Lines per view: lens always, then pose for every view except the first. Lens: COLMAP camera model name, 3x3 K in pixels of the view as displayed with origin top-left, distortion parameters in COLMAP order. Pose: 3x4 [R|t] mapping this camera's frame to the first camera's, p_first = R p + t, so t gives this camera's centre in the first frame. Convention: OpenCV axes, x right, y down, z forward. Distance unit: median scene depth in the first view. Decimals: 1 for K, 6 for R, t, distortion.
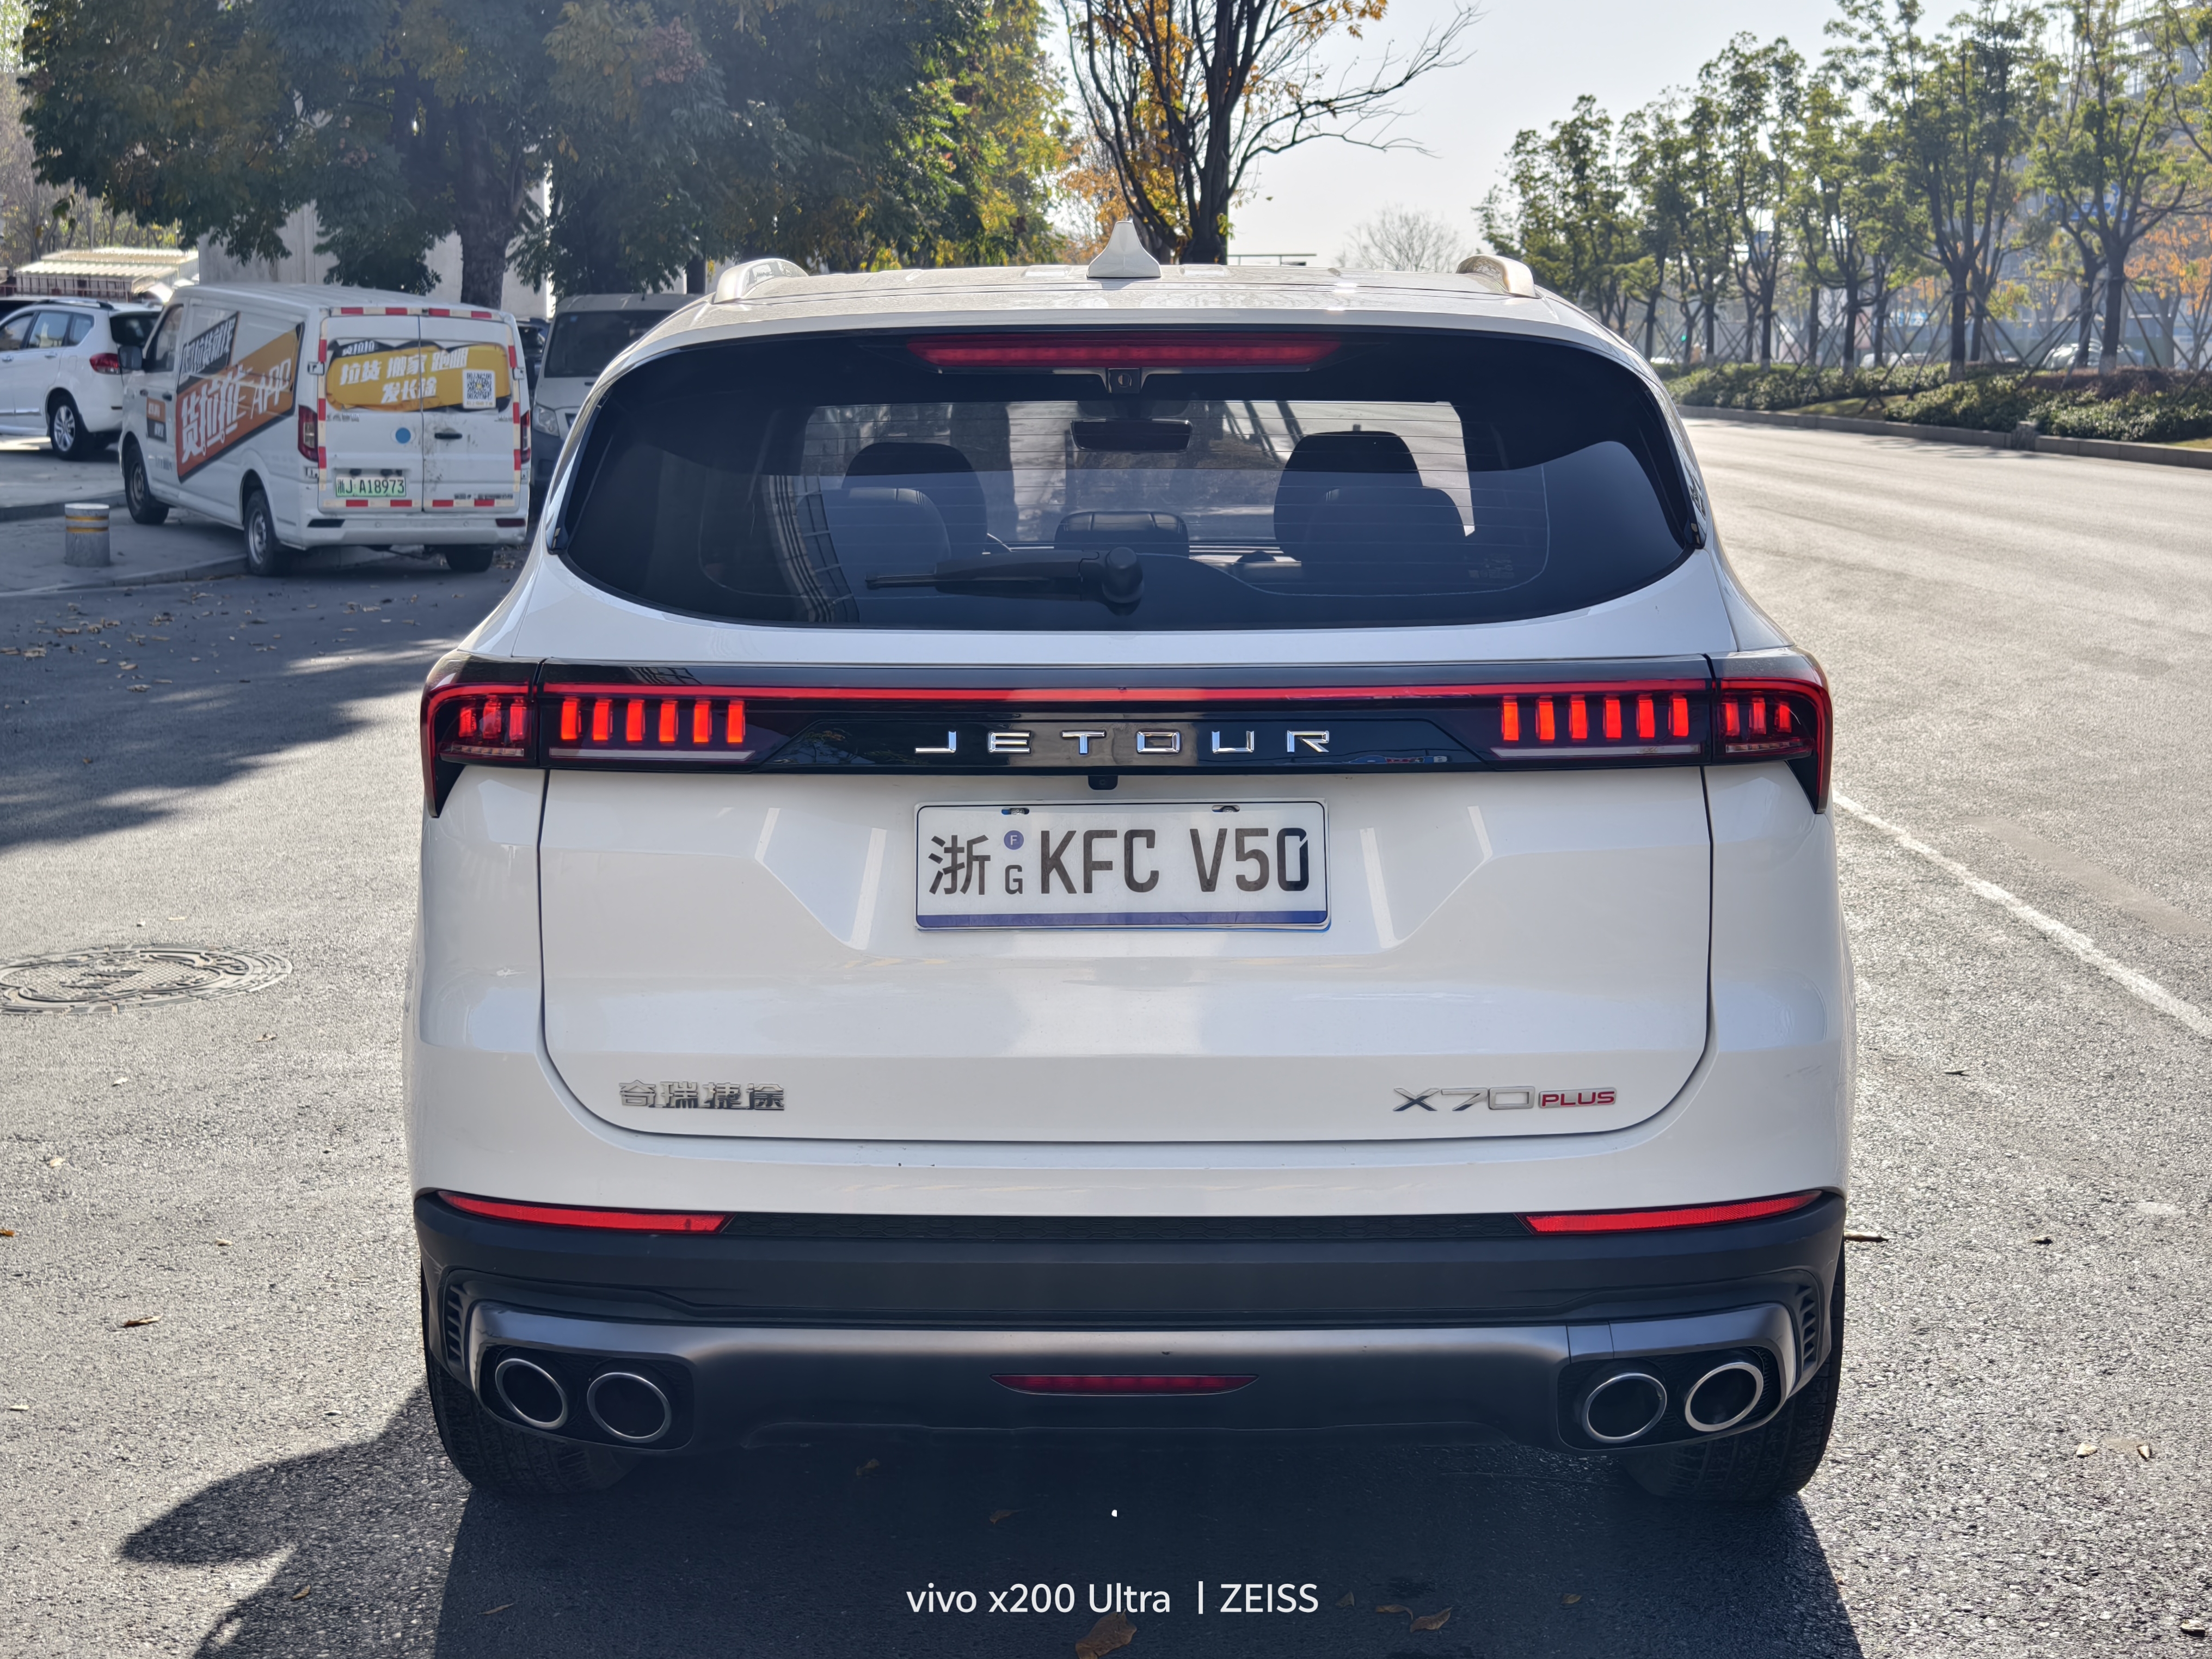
lens RADIAL K [[2974.0, 0, 1106.0], [0, 2974.0, 829.5], [0, 0, 1]] dist [-0.001581, 0.040690]
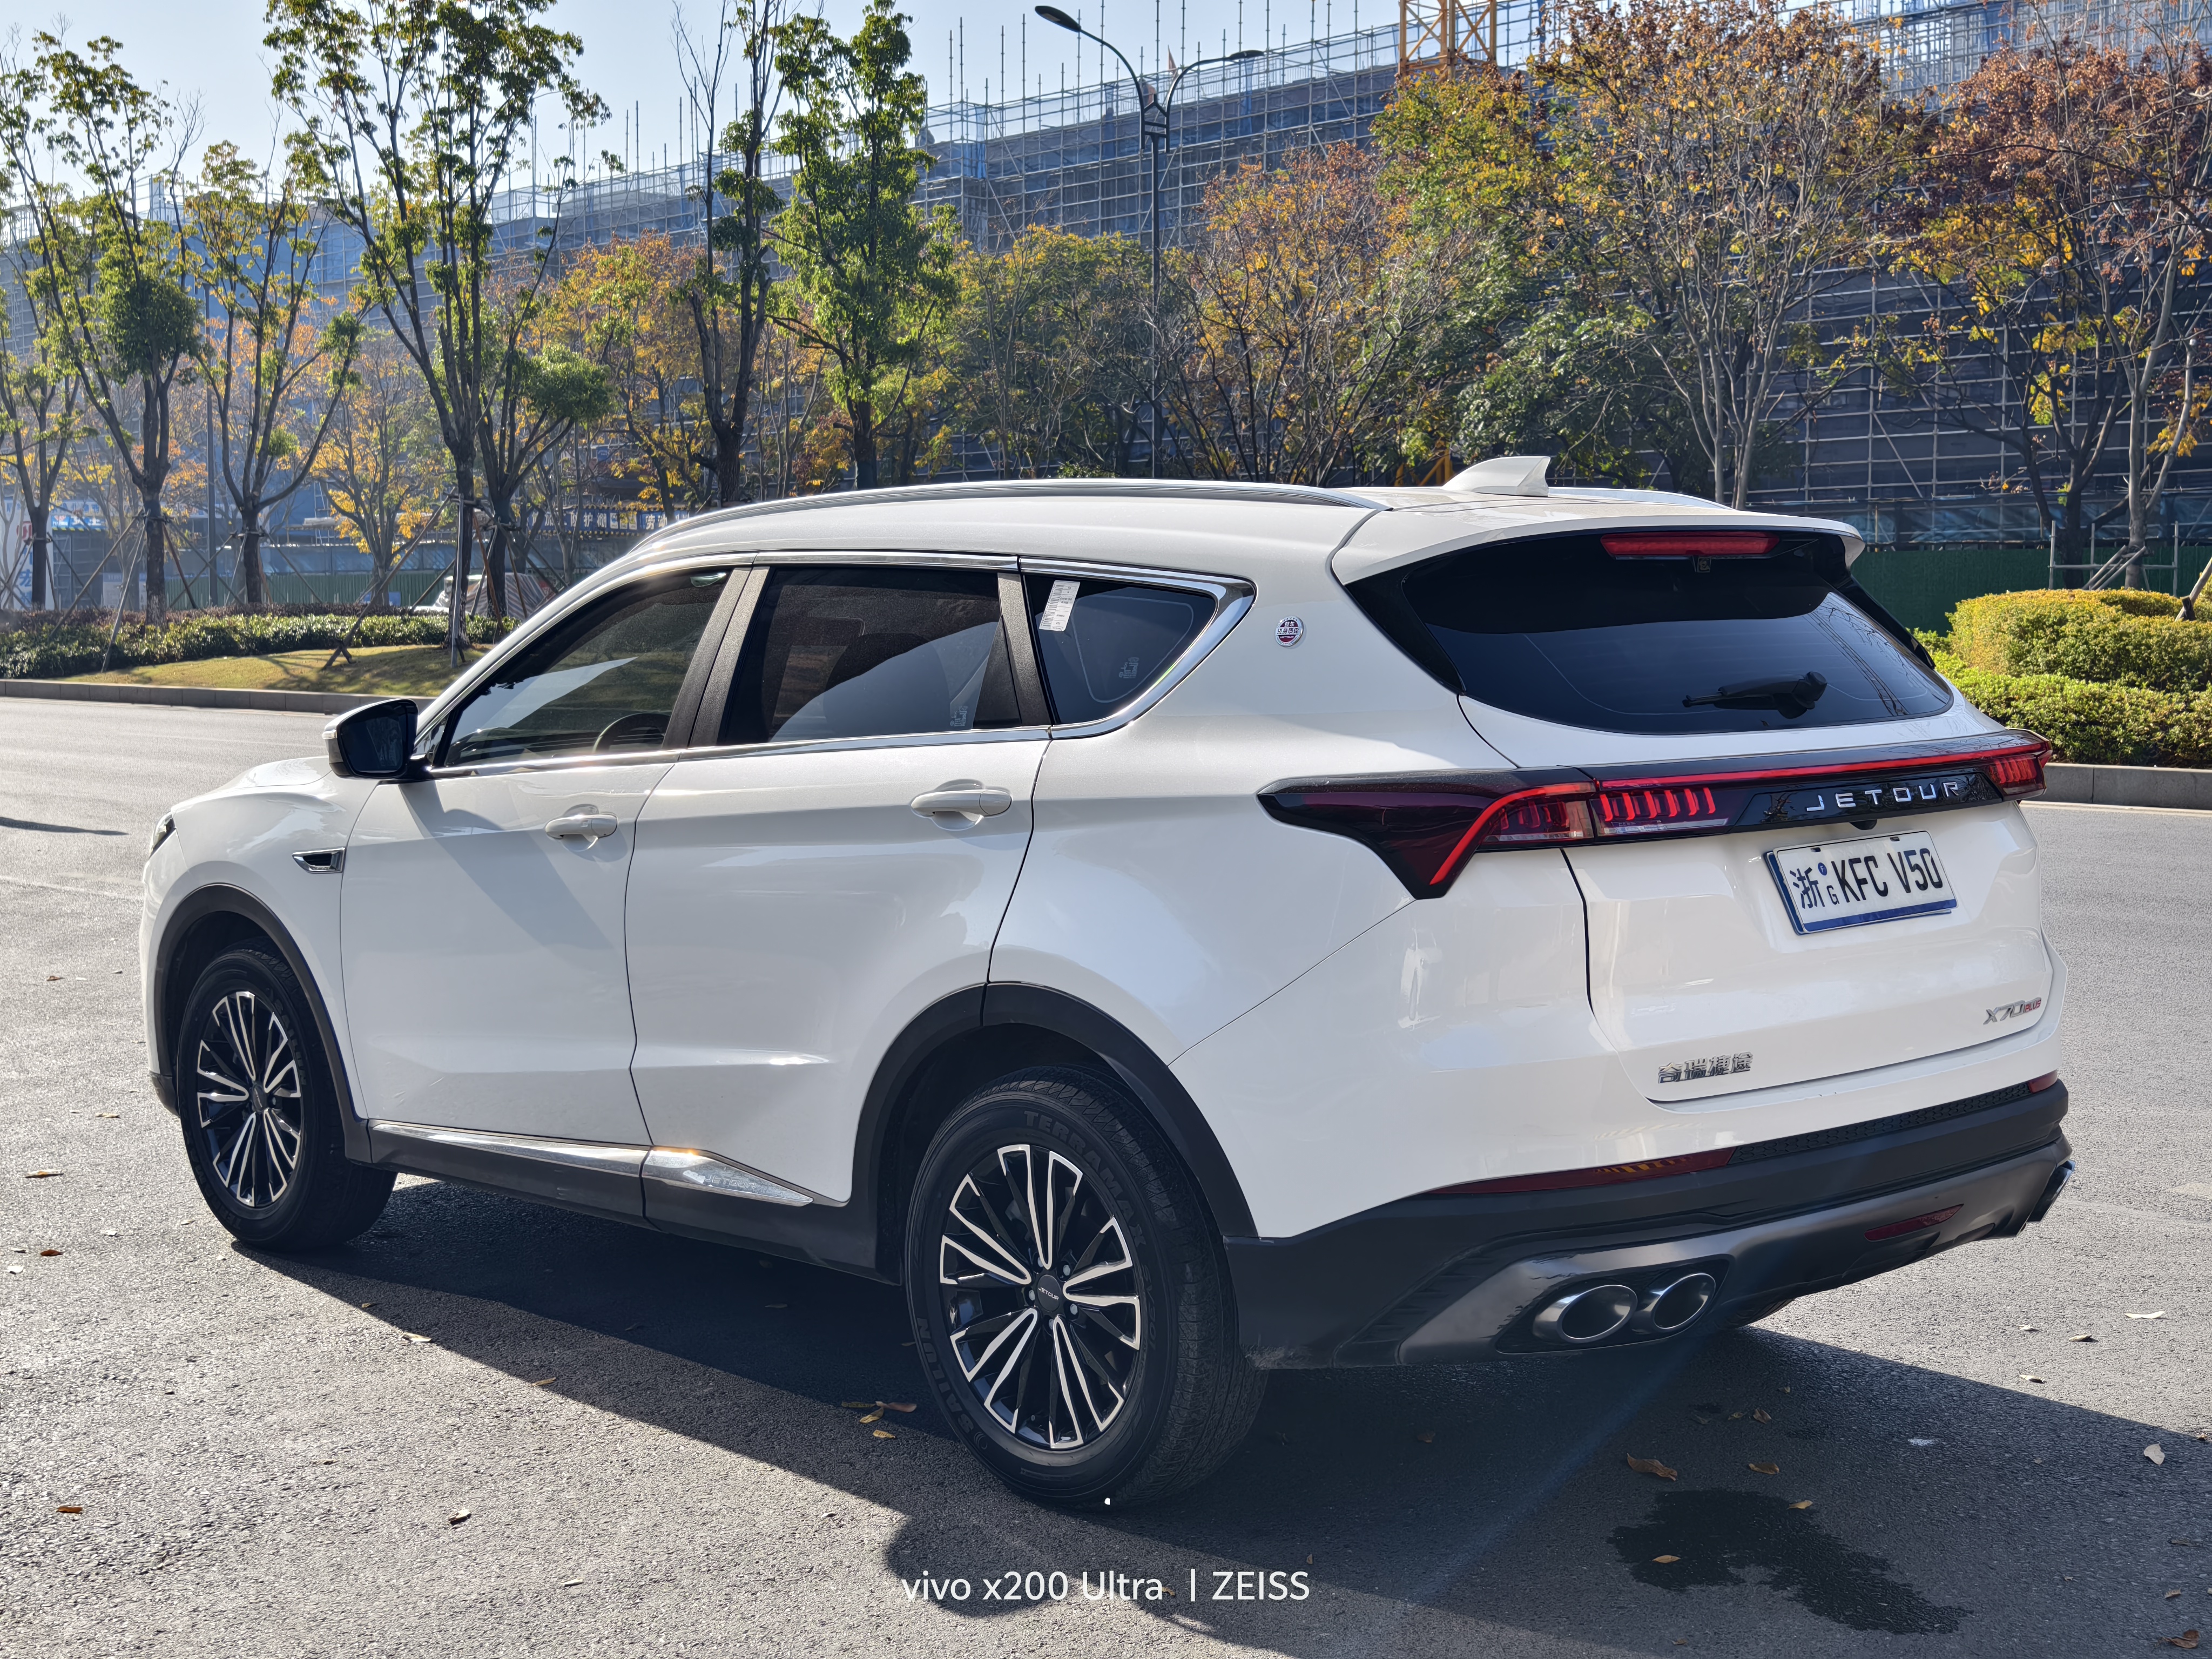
lens RADIAL K [[2974.0, 0, 1106.0], [0, 2974.0, 829.5], [0, 0, 1]] dist [-0.001581, 0.040690]
pose [[0.724272, -0.060443, 0.686860, -1.300760], [0.115802, 0.992664, -0.034755, -0.005806], [-0.679720, 0.104712, 0.725958, 0.168637]]
